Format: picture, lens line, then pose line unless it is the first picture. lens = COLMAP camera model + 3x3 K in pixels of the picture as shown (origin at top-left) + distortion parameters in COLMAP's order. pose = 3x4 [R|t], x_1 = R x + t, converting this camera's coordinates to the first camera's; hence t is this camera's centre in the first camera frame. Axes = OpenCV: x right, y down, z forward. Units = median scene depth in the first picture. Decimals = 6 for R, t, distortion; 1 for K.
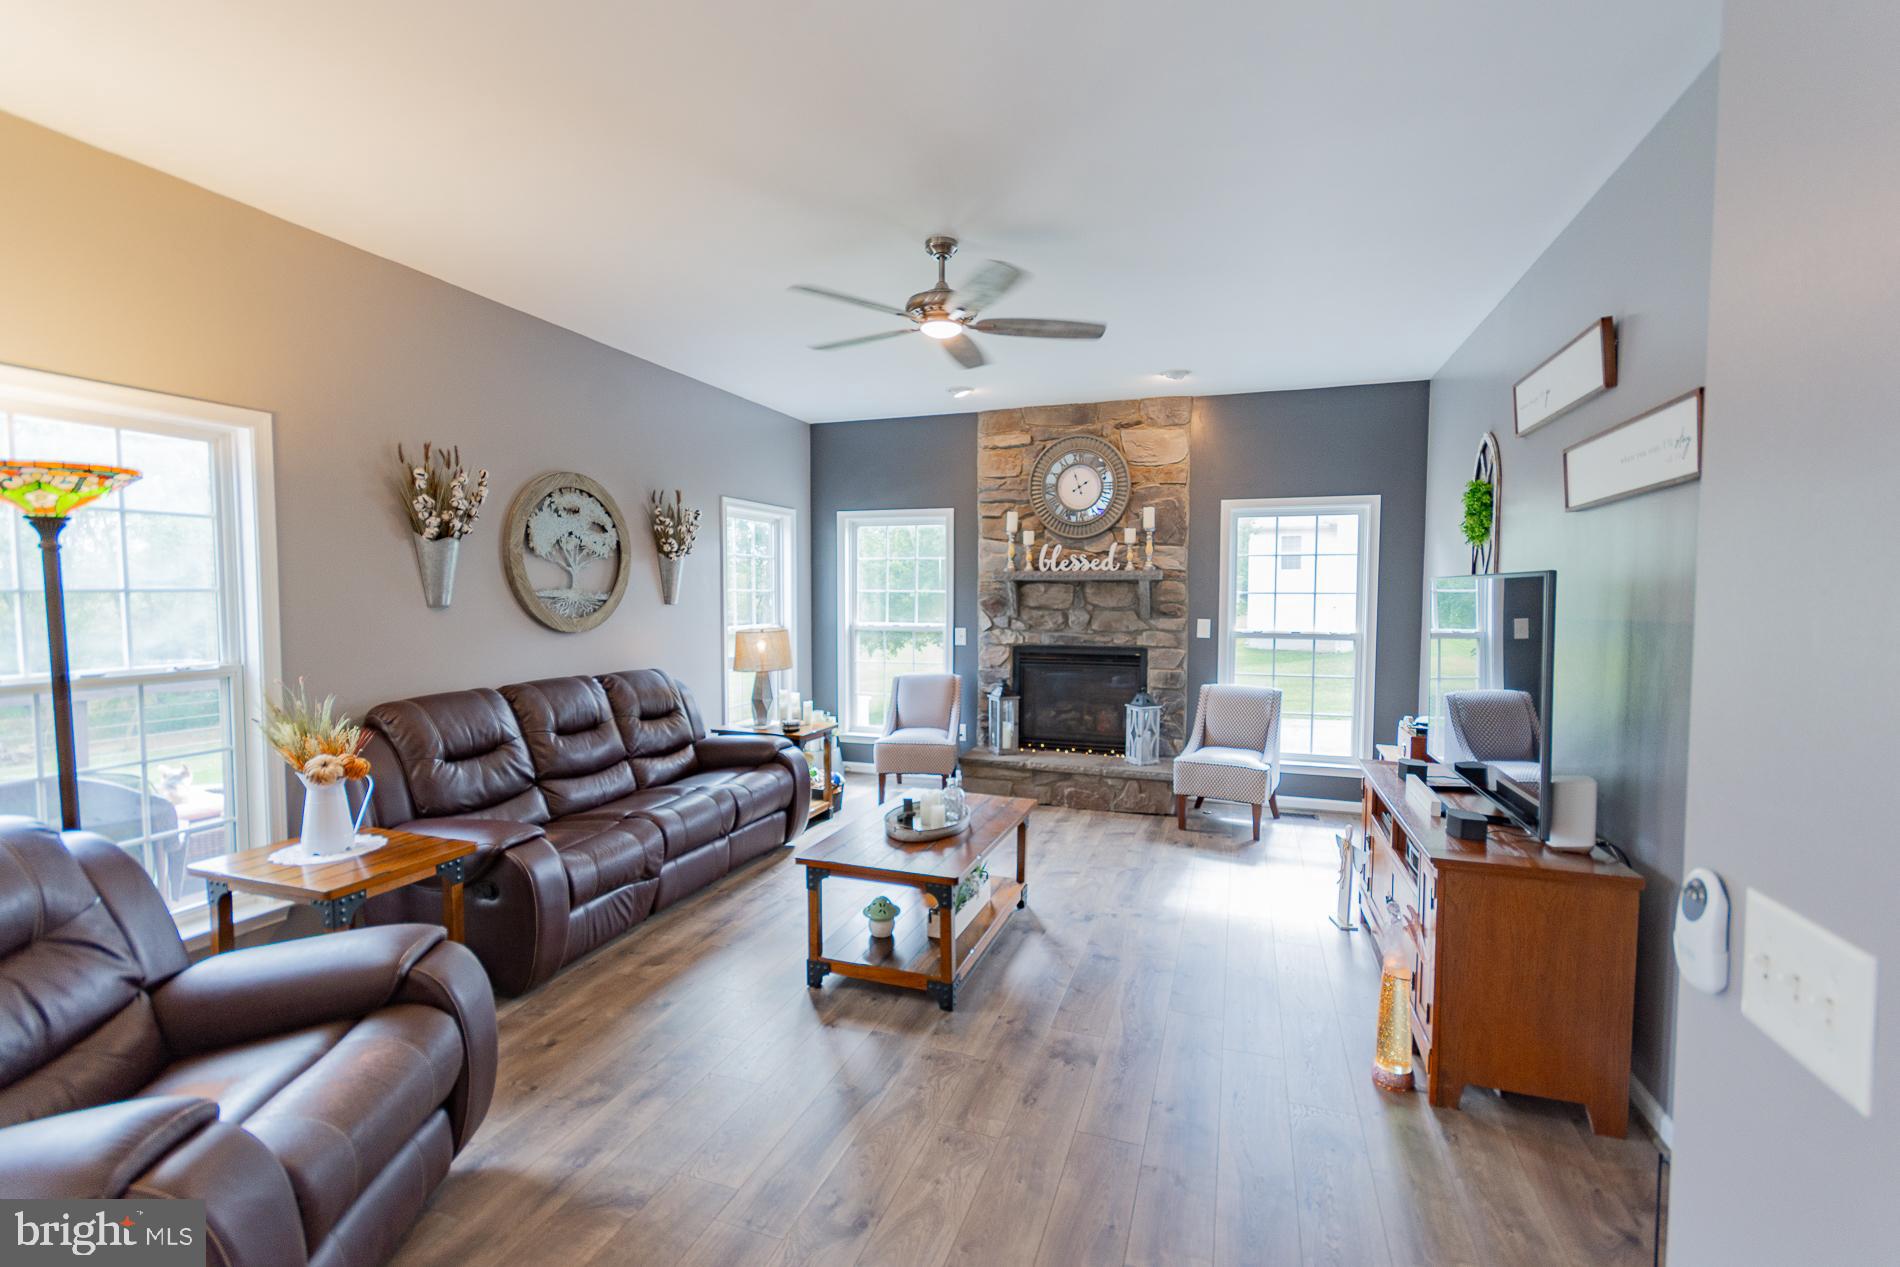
lens RADIAL K [[832.9, 0, 952.1], [0, 832.9, 636.9], [0, 0, 1]] dist [0.003261, 0.000003]
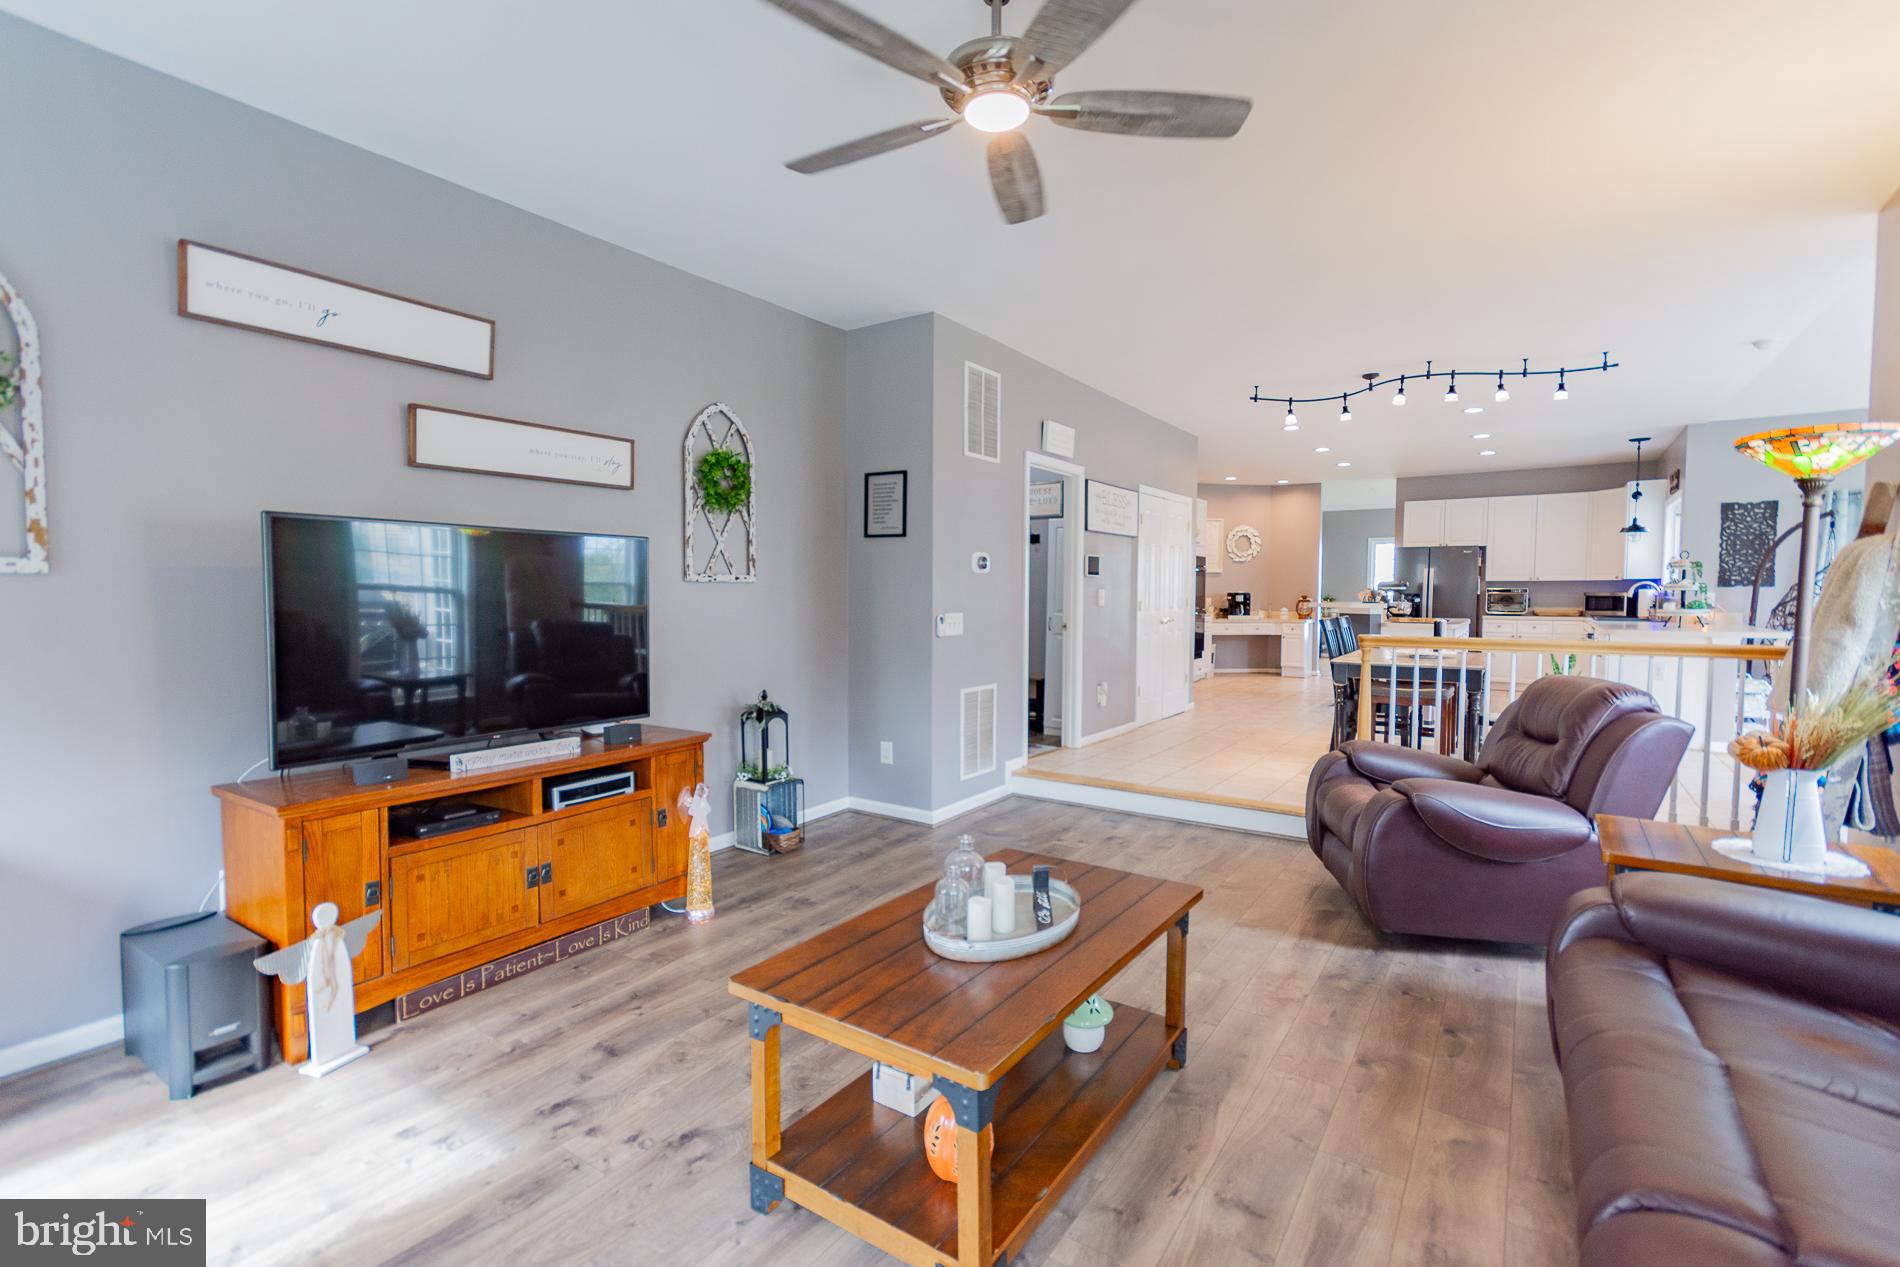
lens RADIAL K [[843.7, 0, 944.2], [0, 843.7, 637.0], [0, 0, 1]] dist [0.002841, 0.000296]
pose [[-0.964483, -0.019717, 0.263409, -0.081962], [0.007932, 0.994599, 0.103491, -0.020762], [-0.264027, 0.101904, -0.959117, 0.910330]]
